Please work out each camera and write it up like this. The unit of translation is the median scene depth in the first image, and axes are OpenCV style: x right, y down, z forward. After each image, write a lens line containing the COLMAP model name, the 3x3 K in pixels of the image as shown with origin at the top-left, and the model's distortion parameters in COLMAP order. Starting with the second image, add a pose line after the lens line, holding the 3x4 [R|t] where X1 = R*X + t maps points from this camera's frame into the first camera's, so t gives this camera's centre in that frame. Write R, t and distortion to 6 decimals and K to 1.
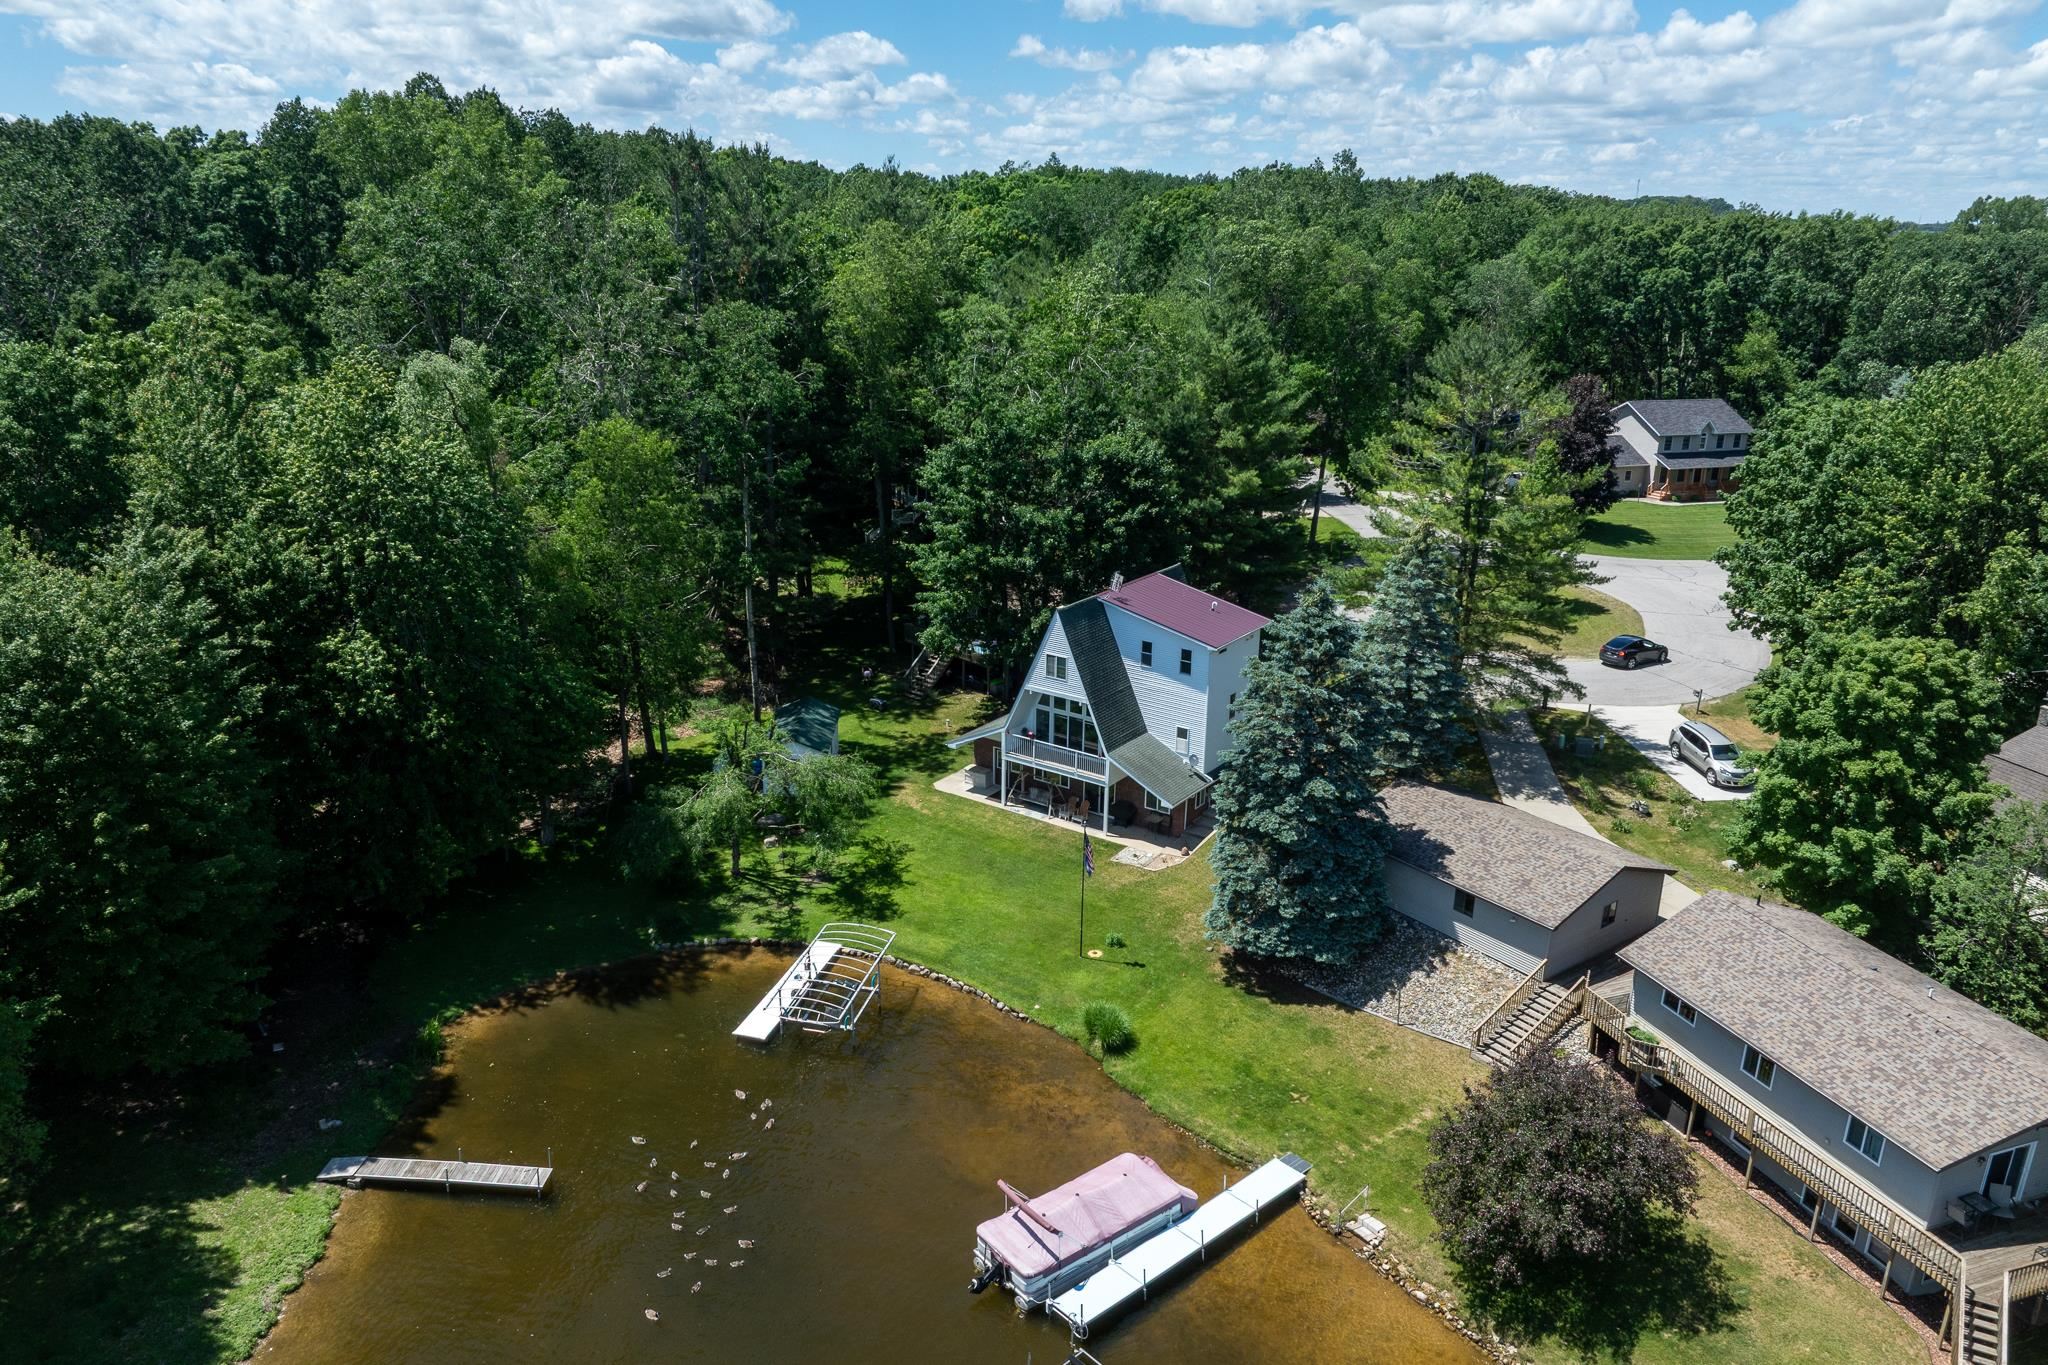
lens RADIAL K [[1433.7, 0, 1024.0], [0, 1433.7, 682.5], [0, 0, 1]] dist [-0.030125, -0.007153]
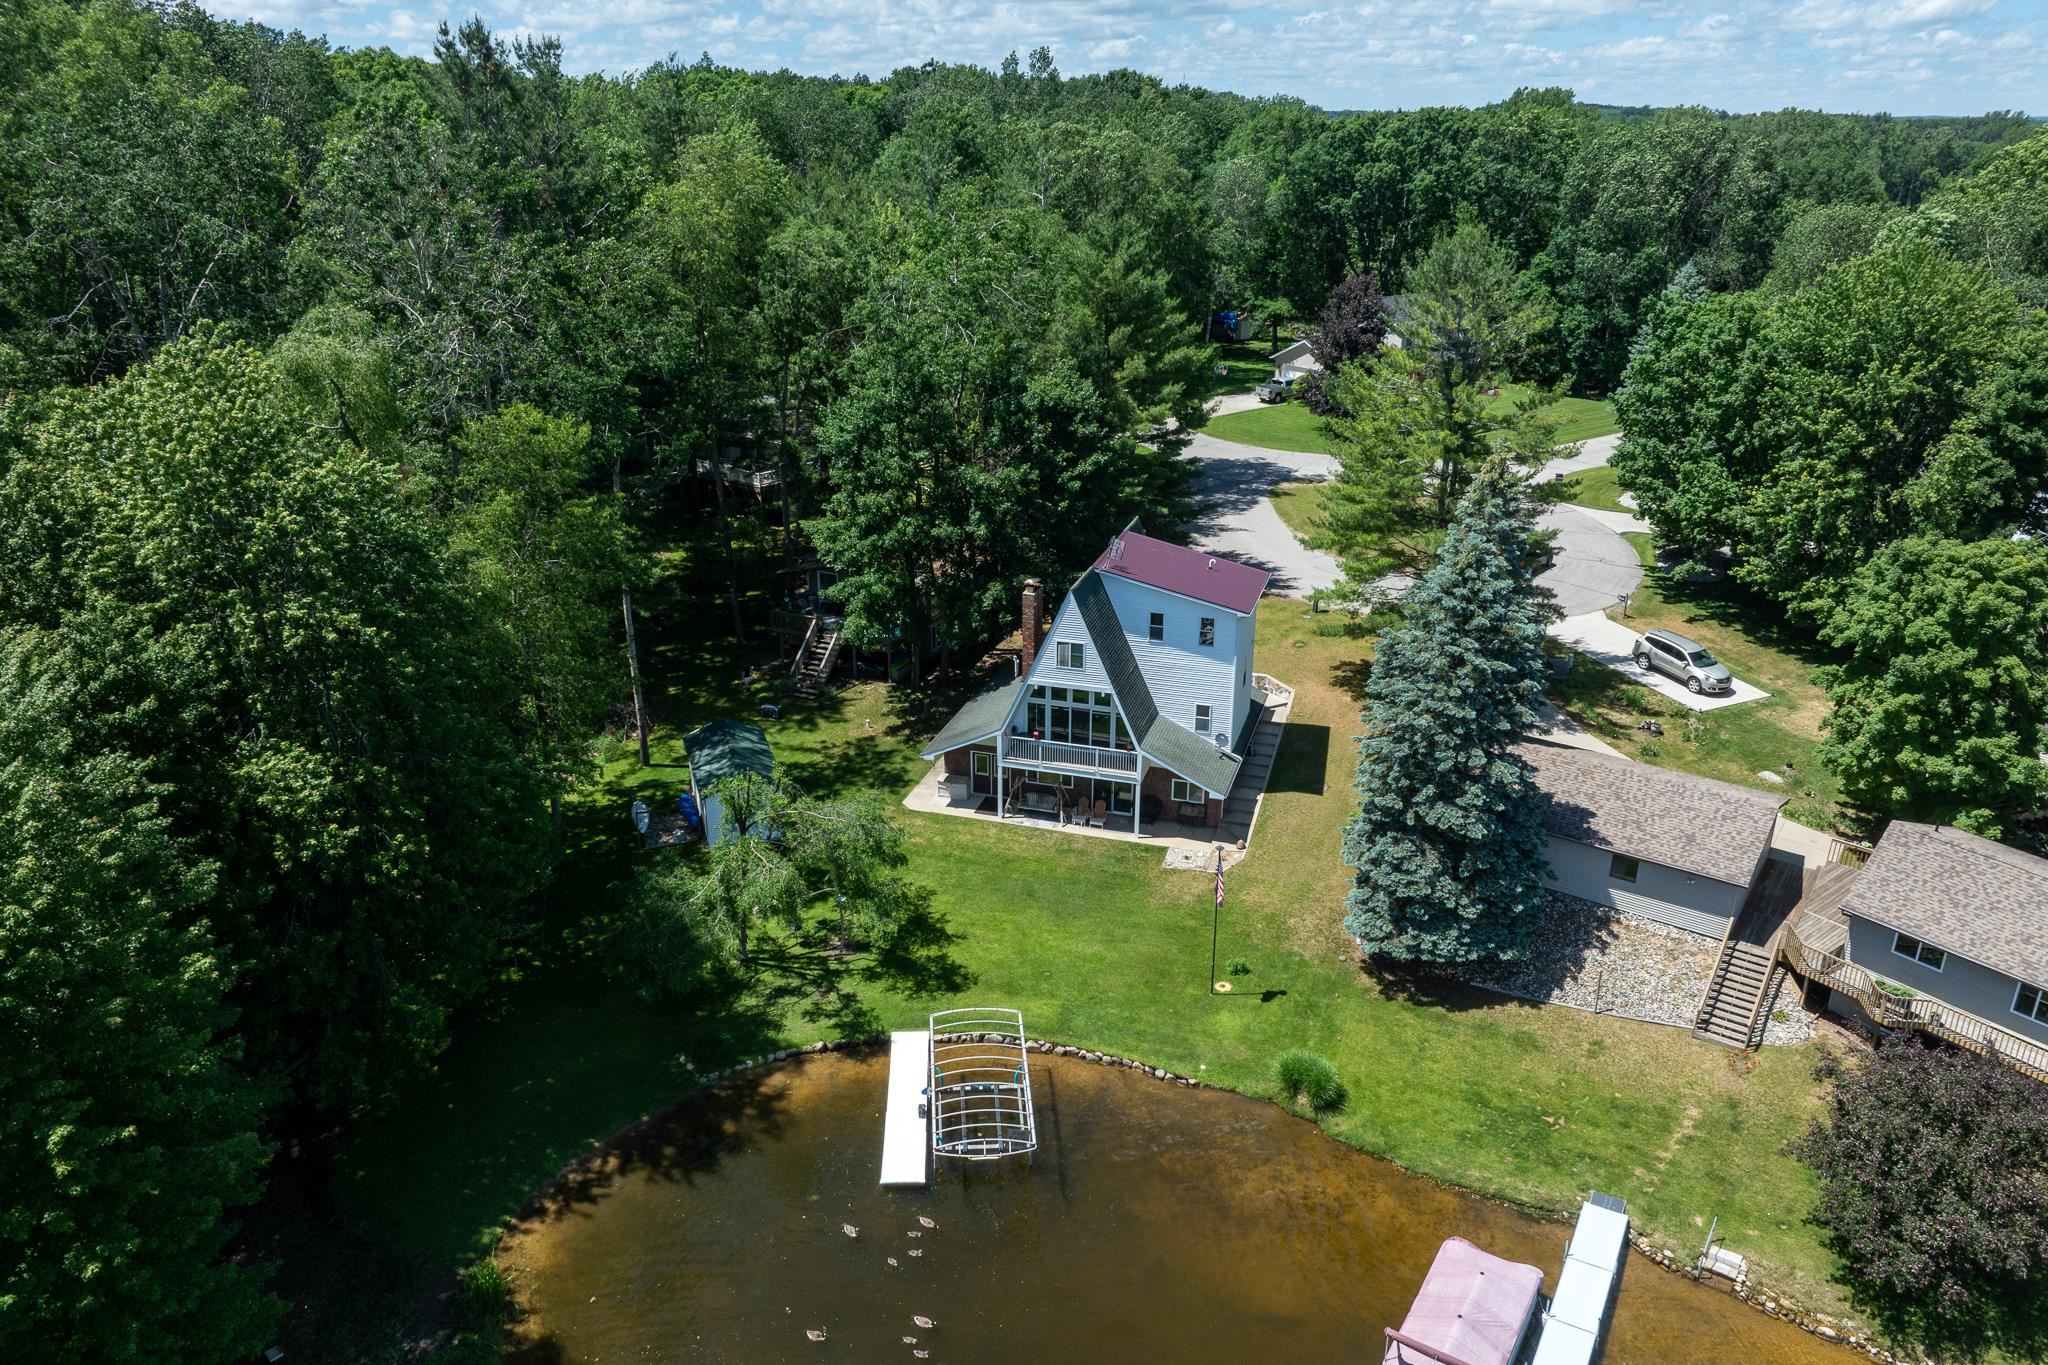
lens RADIAL K [[1433.7, 0, 1024.0], [0, 1433.7, 682.5], [0, 0, 1]] dist [-0.030125, -0.007153]
pose [[0.951176, -0.125159, 0.282133, -0.250084], [0.107917, 0.991257, 0.075912, -0.063160], [-0.289168, -0.041759, 0.956367, 0.186061]]
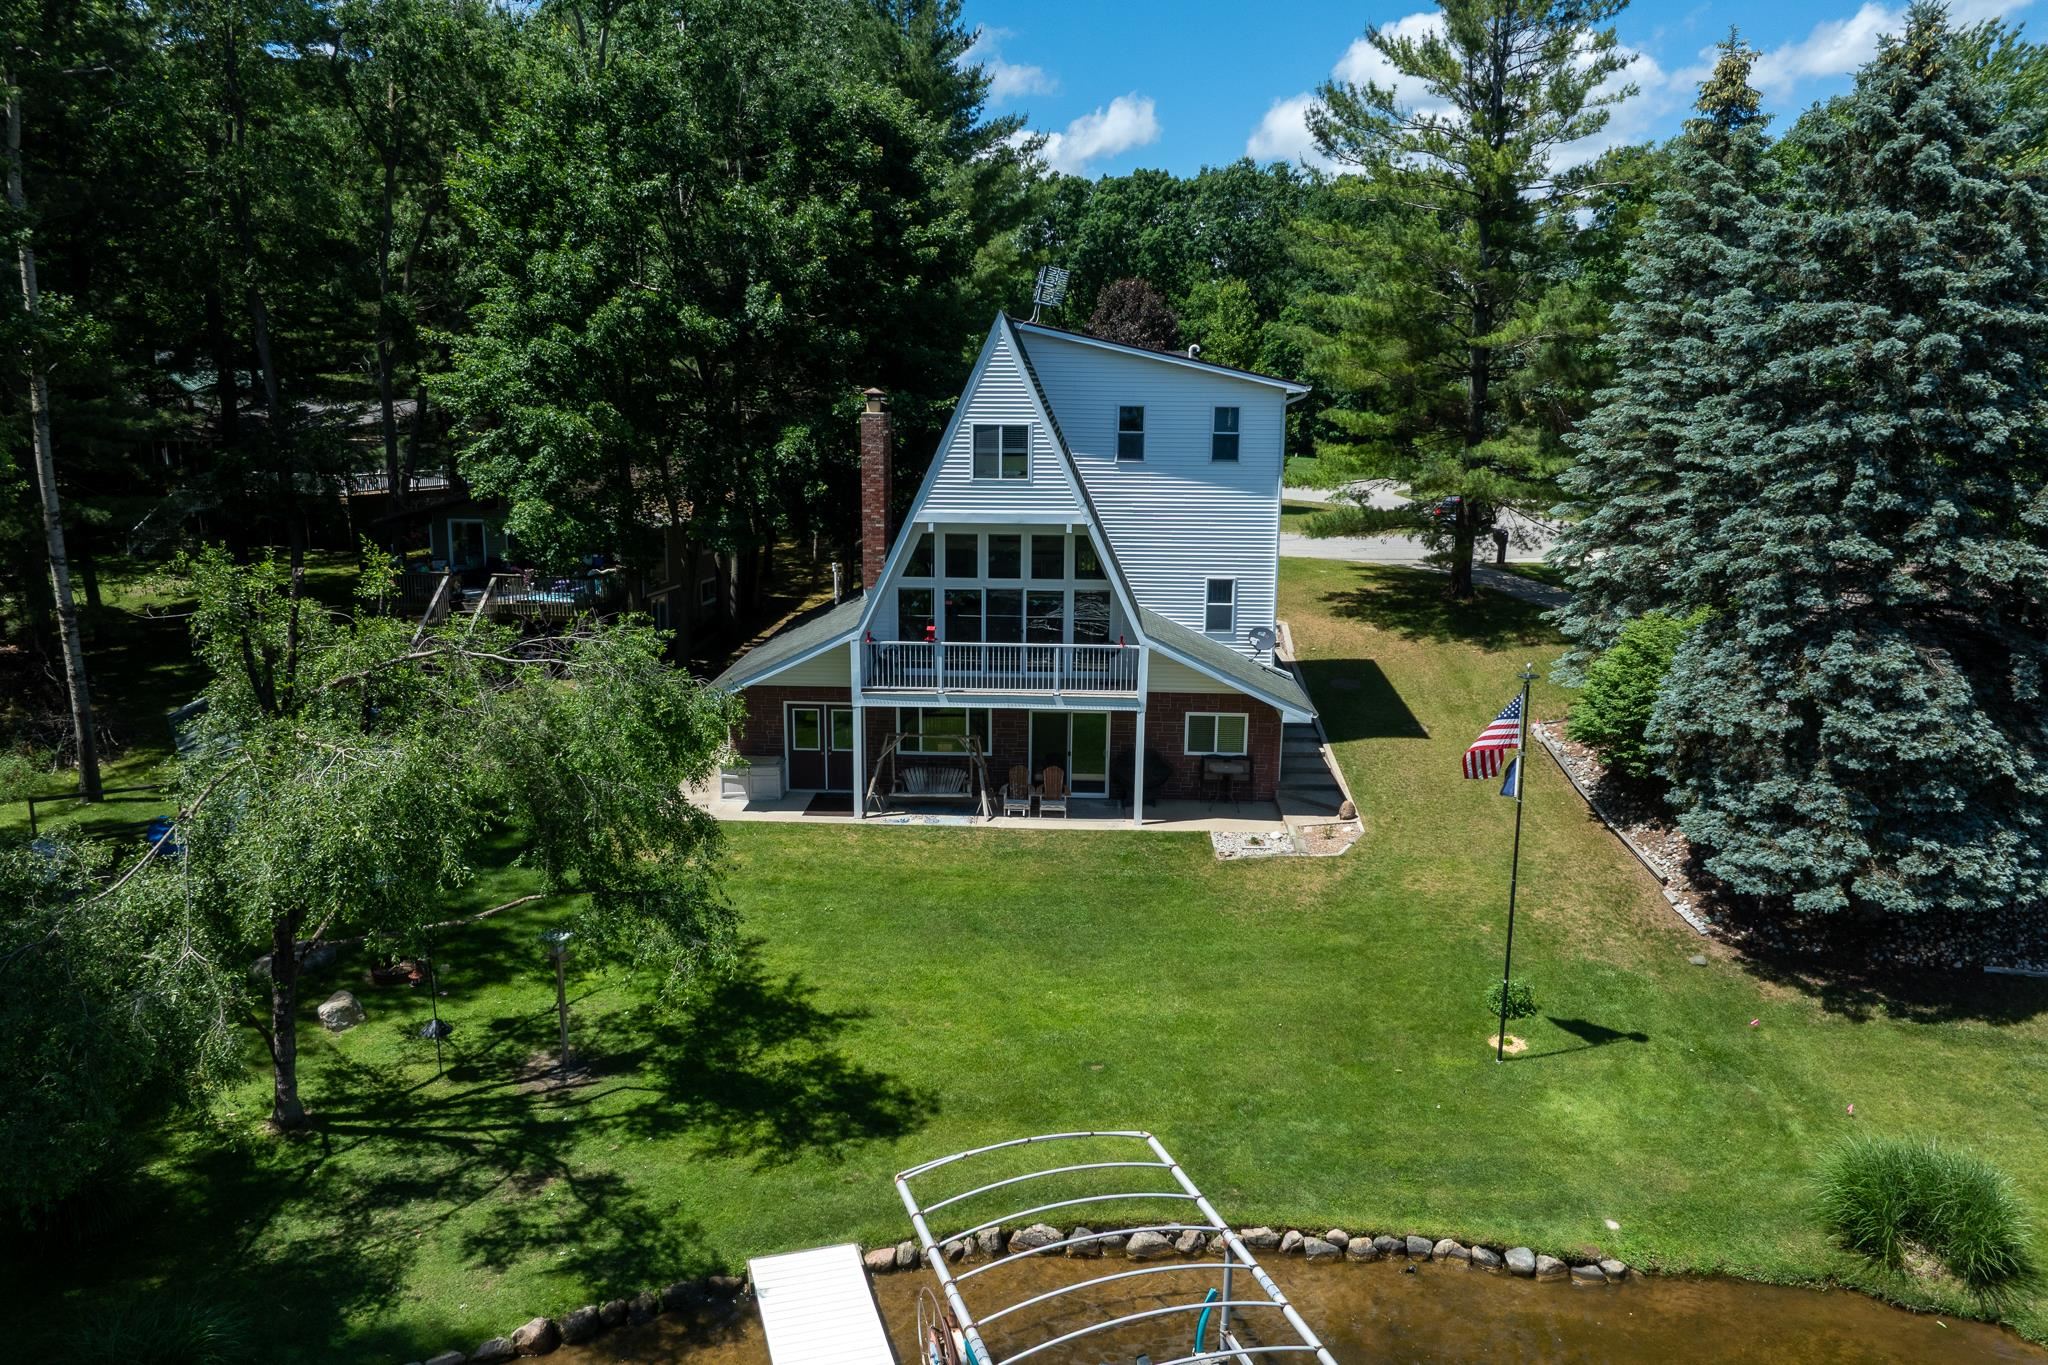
lens RADIAL K [[1442.1, 0, 1024.0], [0, 1442.1, 682.5], [0, 0, 1]] dist [-0.037899, 0.004261]
pose [[0.839429, -0.116674, 0.530797, -0.211668], [0.172882, 0.983276, -0.057272, 0.084128], [-0.515238, 0.139841, 0.845561, 0.642228]]
